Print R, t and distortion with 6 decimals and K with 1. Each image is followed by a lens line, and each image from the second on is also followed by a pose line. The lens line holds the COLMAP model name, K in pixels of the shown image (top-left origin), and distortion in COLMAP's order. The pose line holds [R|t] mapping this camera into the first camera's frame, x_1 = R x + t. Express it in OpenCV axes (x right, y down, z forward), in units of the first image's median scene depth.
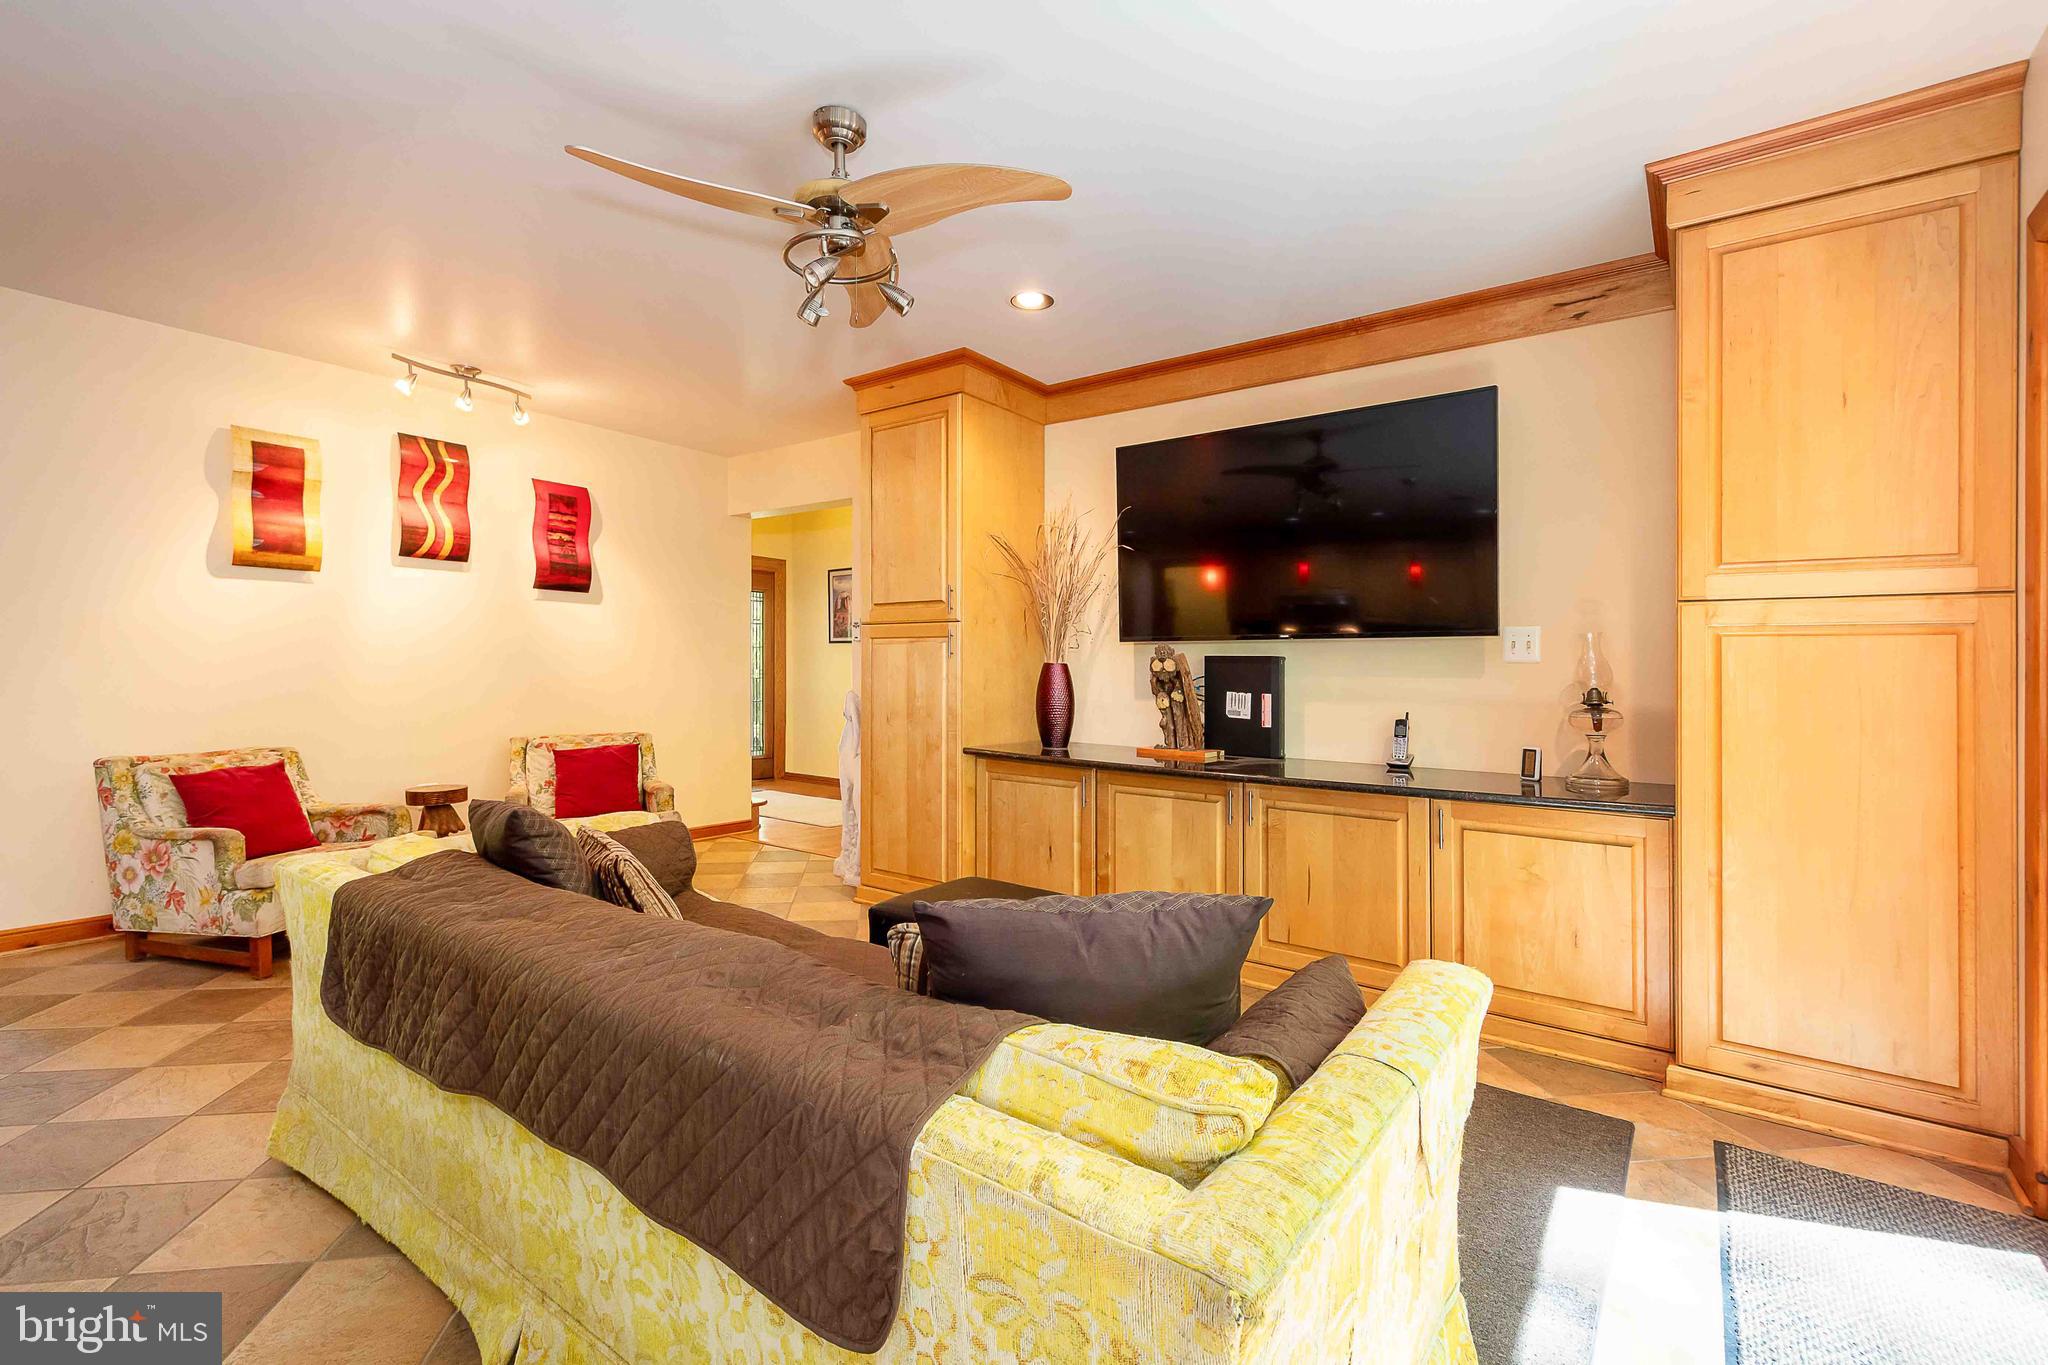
lens RADIAL K [[901.8, 0, 1017.6], [0, 901.8, 670.7], [0, 0, 1]] dist [0.013210, -0.002143]
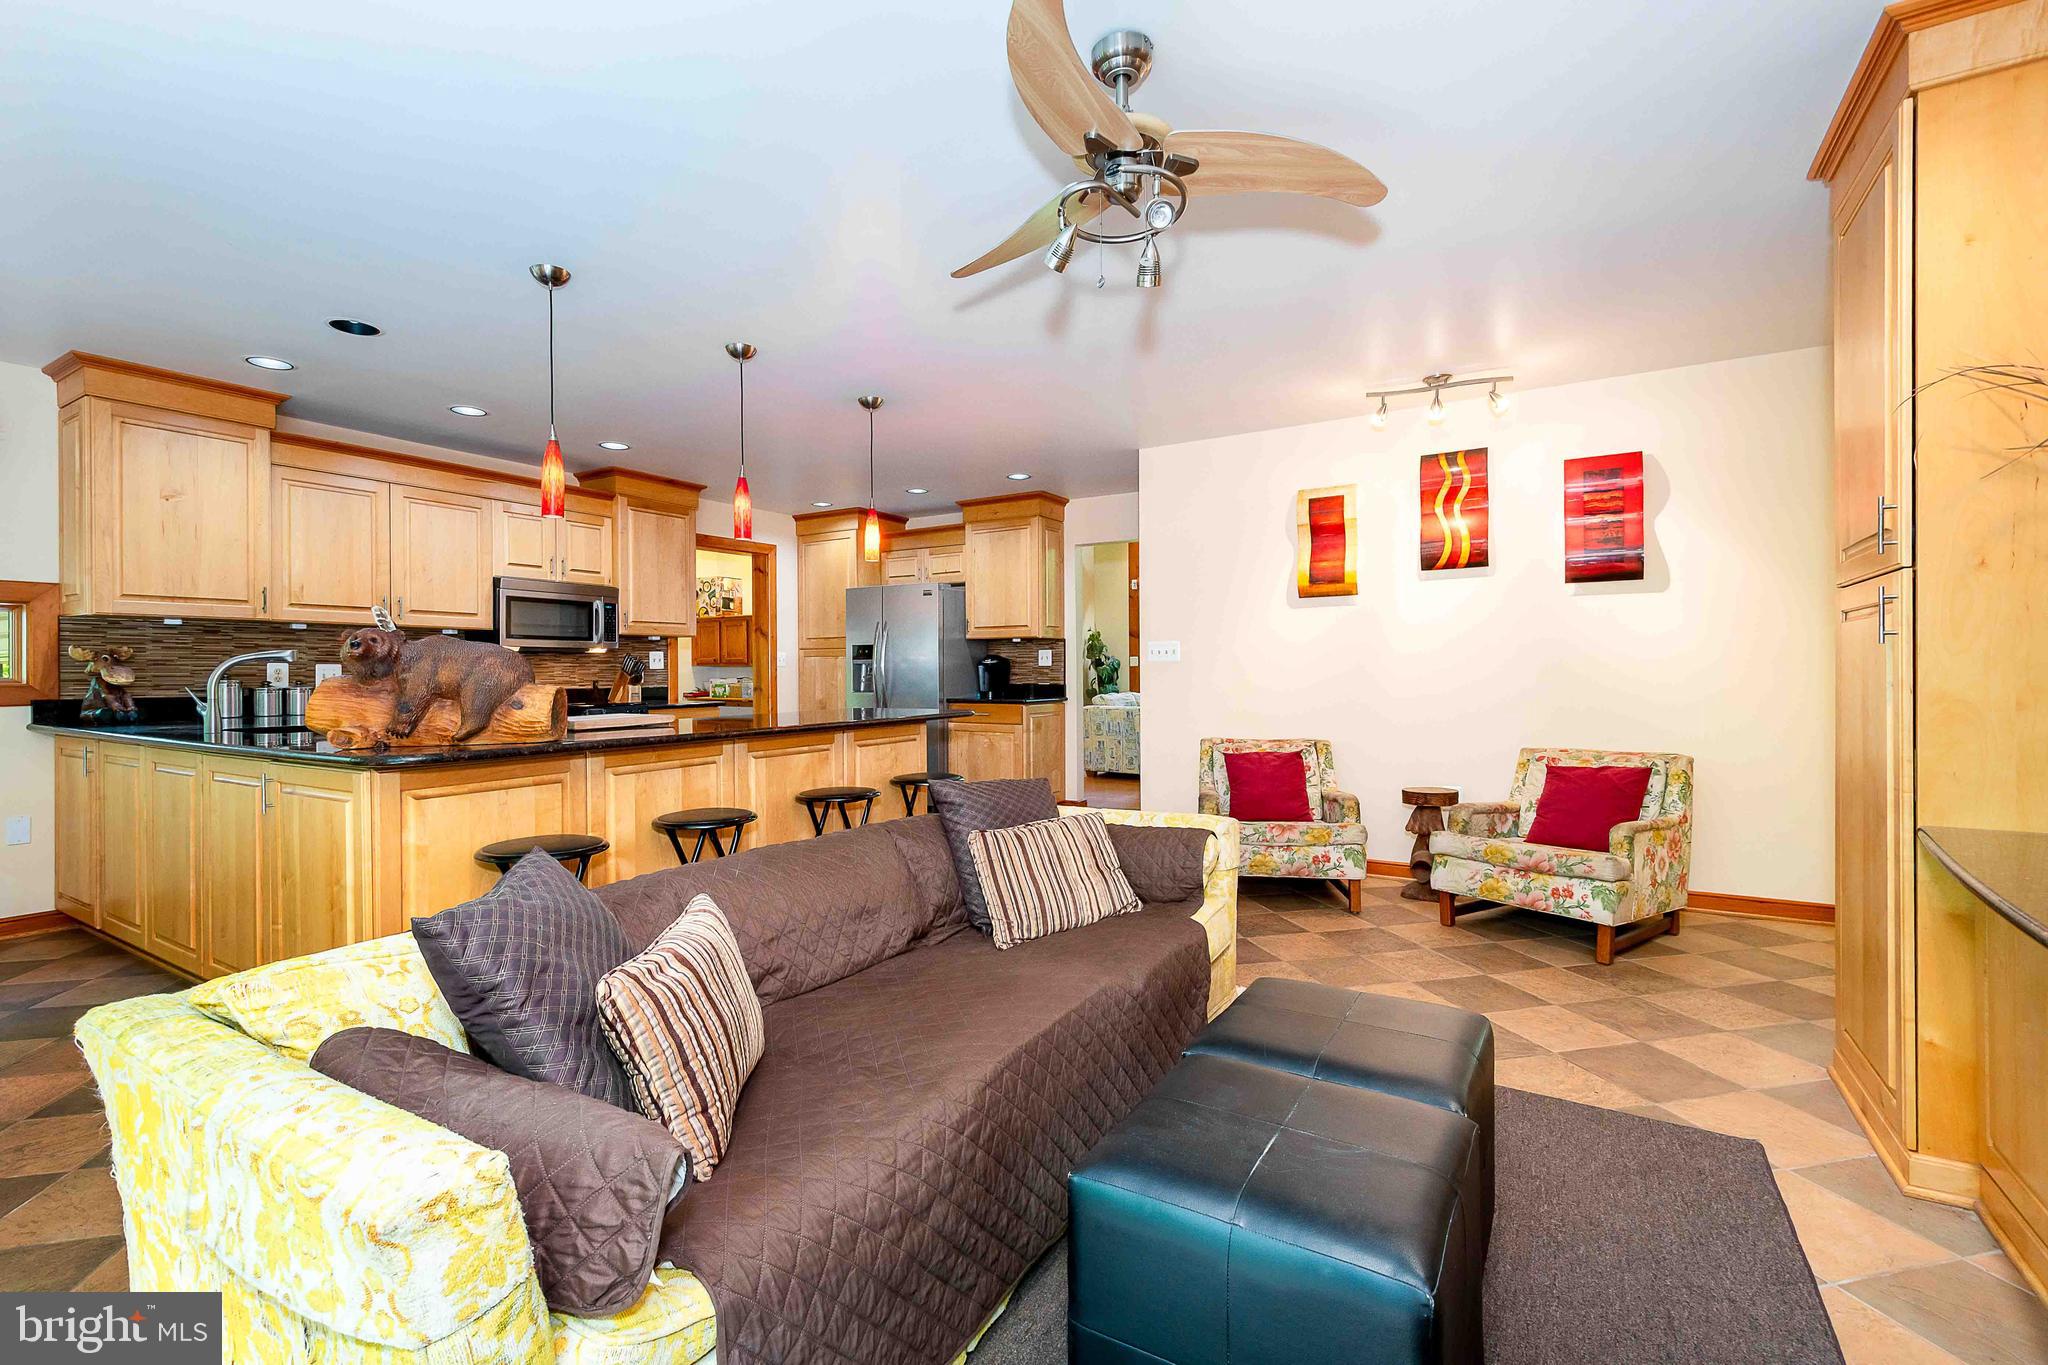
lens RADIAL K [[901.8, 0, 1010.2], [0, 901.8, 671.3], [0, 0, 1]] dist [0.013210, -0.002143]
pose [[0.079131, -0.017029, -0.996719, 0.373233], [0.009906, 0.999818, -0.016295, 0.005858], [0.996815, -0.008584, 0.079285, 0.461306]]
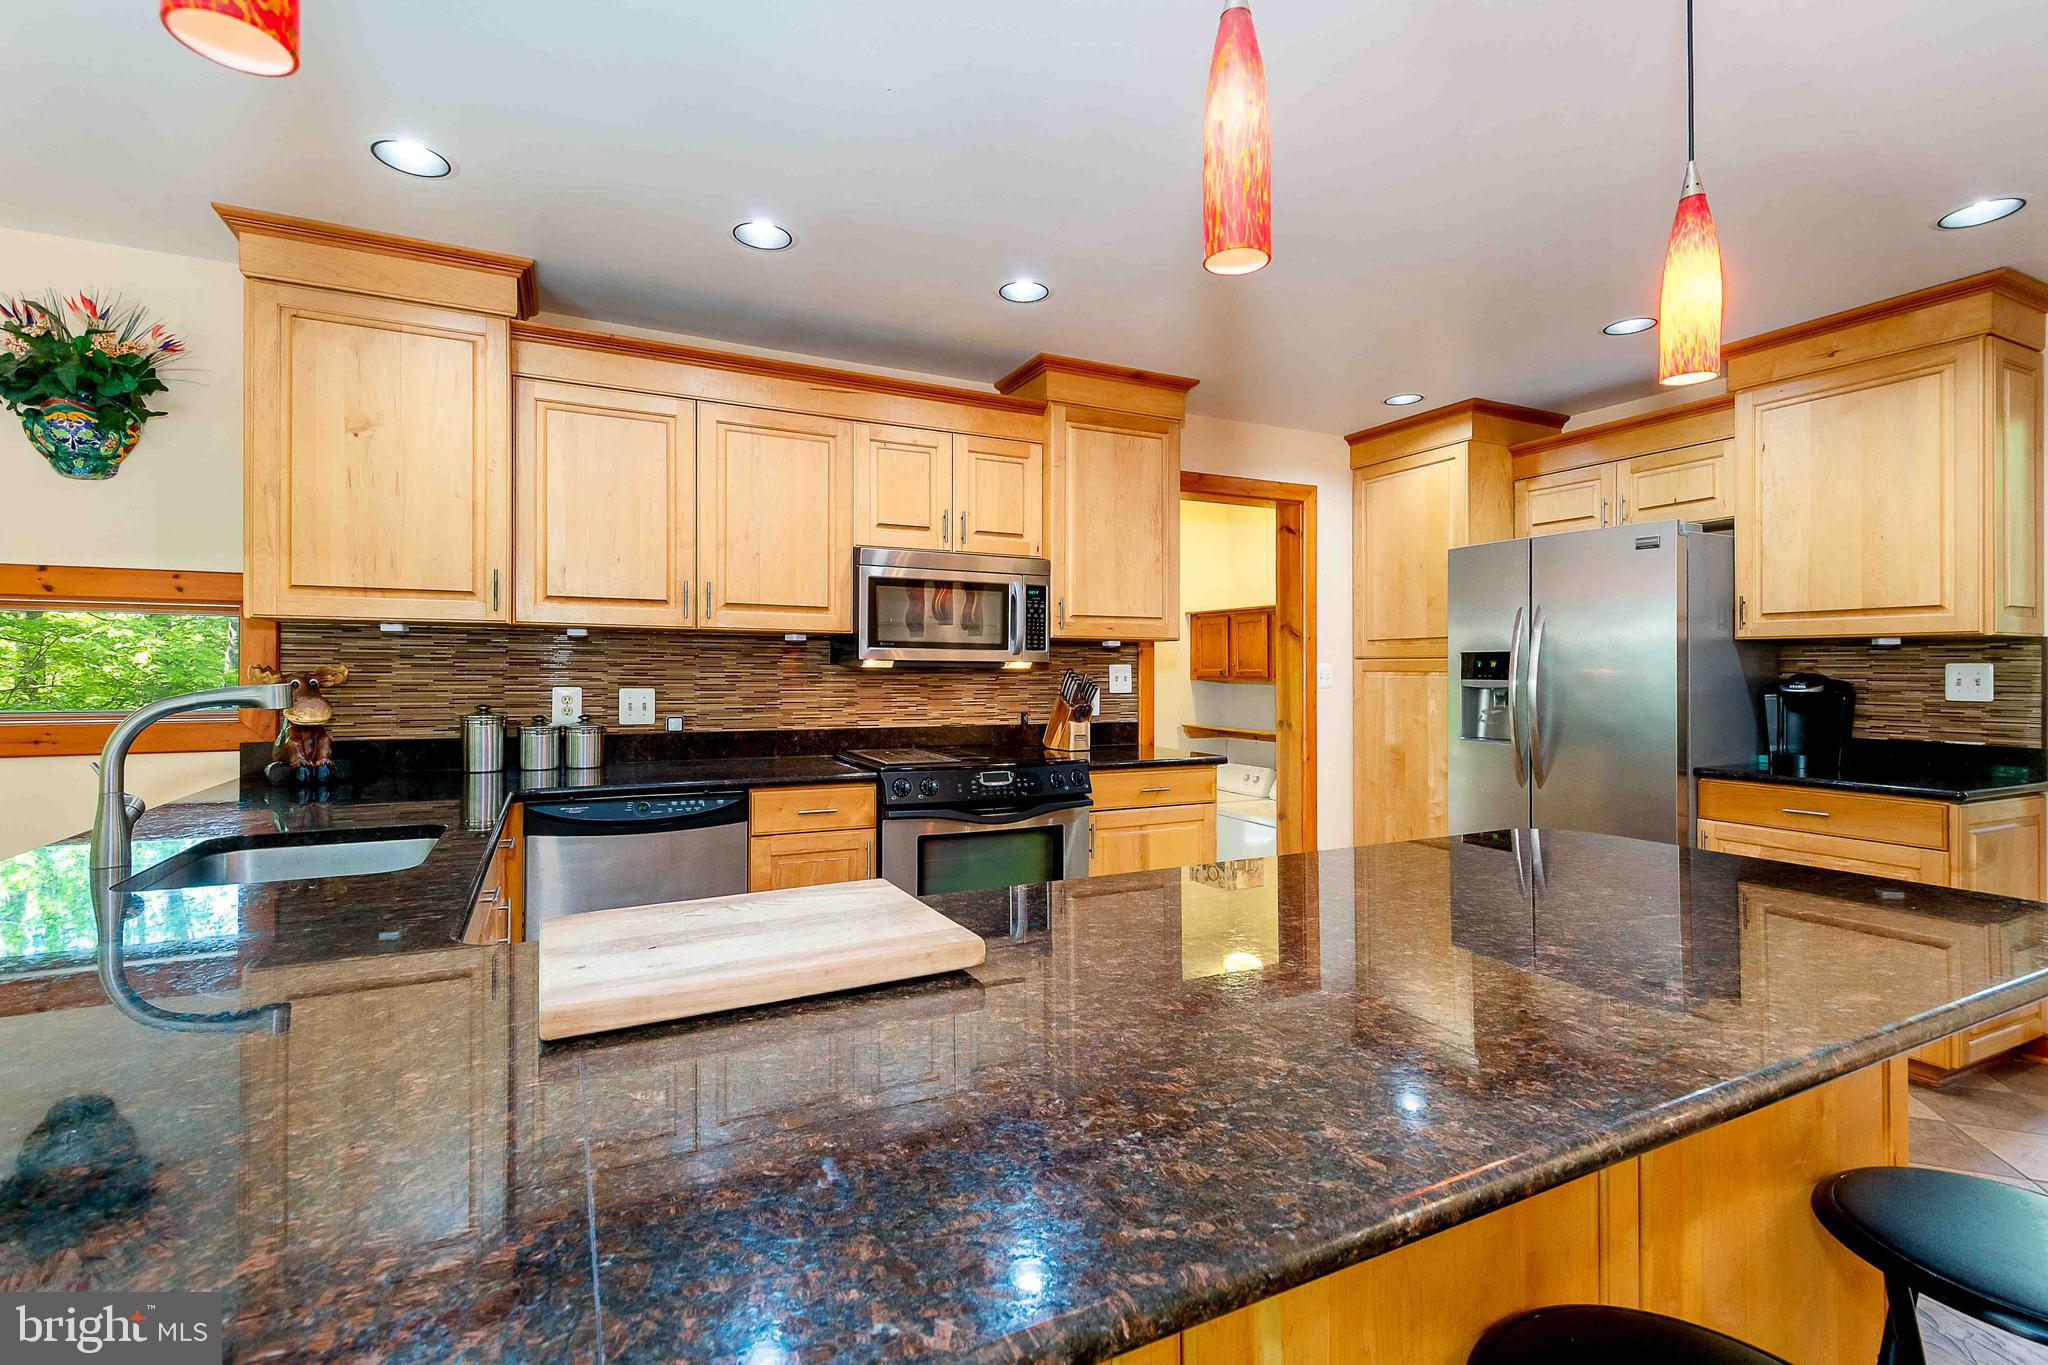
lens RADIAL K [[901.8, 0, 1015.2], [0, 901.8, 671.7], [0, 0, 1]] dist [0.013210, -0.002143]
pose [[-0.462724, -0.017504, -0.886330, -0.356545], [-0.009470, 0.999846, -0.014802, -0.038956], [0.886452, 0.001544, -0.462818, 0.316825]]
